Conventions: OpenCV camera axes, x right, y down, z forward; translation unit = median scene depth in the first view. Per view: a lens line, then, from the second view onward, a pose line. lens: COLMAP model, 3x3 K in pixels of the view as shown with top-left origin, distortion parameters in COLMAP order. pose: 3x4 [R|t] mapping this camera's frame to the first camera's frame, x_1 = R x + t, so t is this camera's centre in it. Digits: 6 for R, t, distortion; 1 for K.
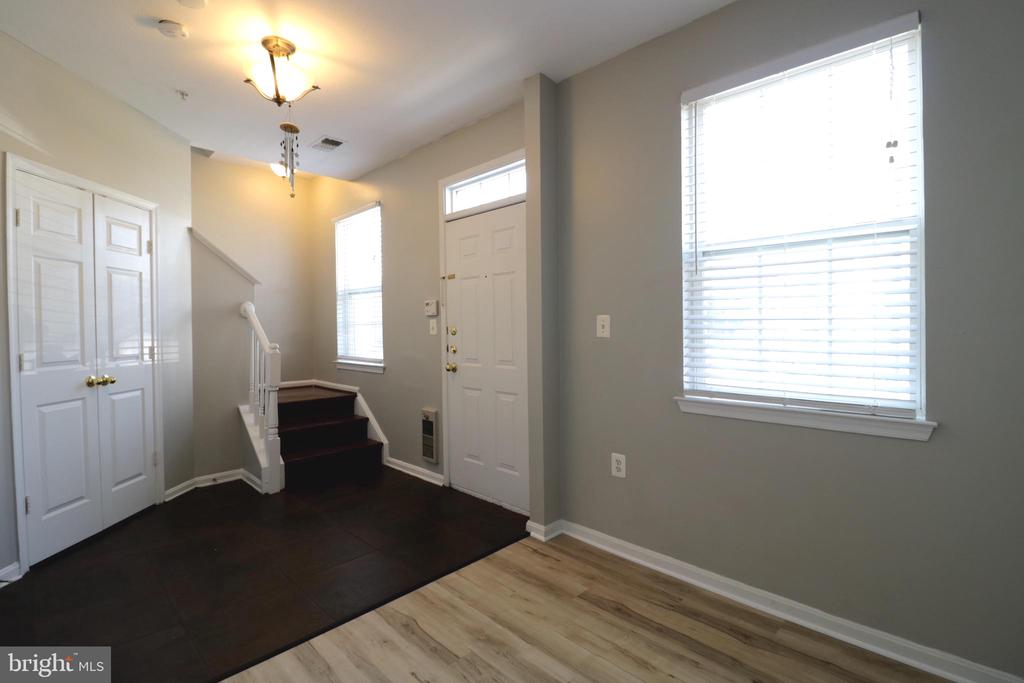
lens RADIAL K [[471.1, 0, 516.3], [0, 471.1, 335.3], [0, 0, 1]] dist [-0.020778, -0.002431]
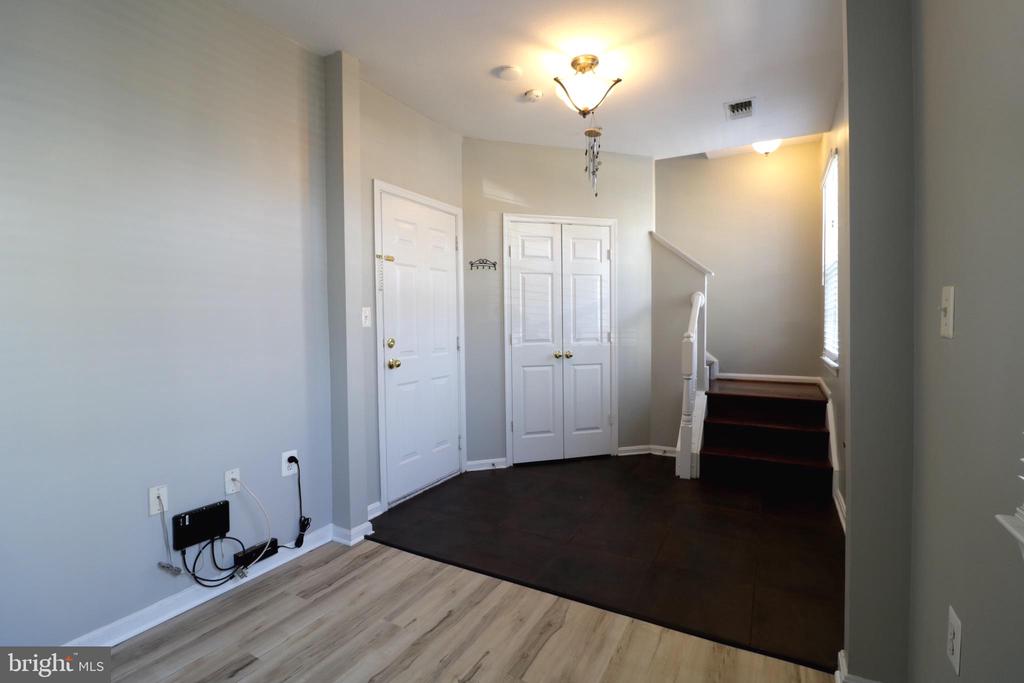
lens RADIAL K [[471.1, 0, 516.1], [0, 471.1, 333.5], [0, 0, 1]] dist [-0.020778, -0.002431]
pose [[0.262084, 0.030426, -0.964565, 0.520721], [-0.009726, 0.999535, 0.028886, -0.008687], [0.964996, 0.001811, 0.262259, 0.530345]]
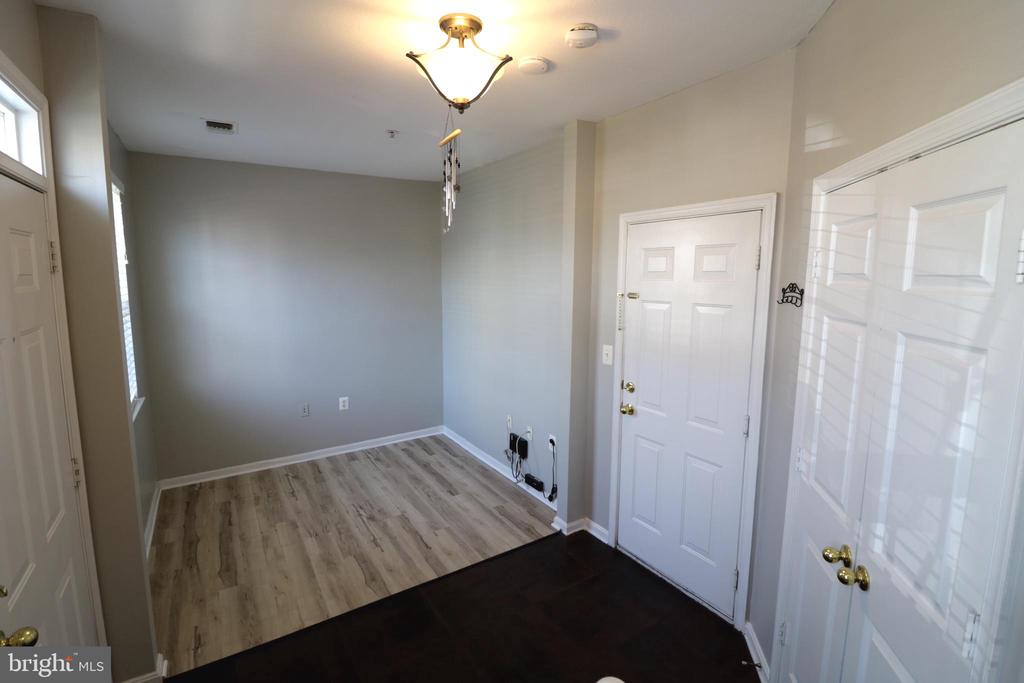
lens RADIAL K [[471.1, 0, 514.0], [0, 471.1, 335.3], [0, 0, 1]] dist [-0.020778, -0.002431]
pose [[-0.974621, -0.025415, 0.222413, -0.736336], [0.007446, 0.989305, 0.145675, -0.237969], [-0.223736, 0.143634, -0.964008, 1.685655]]
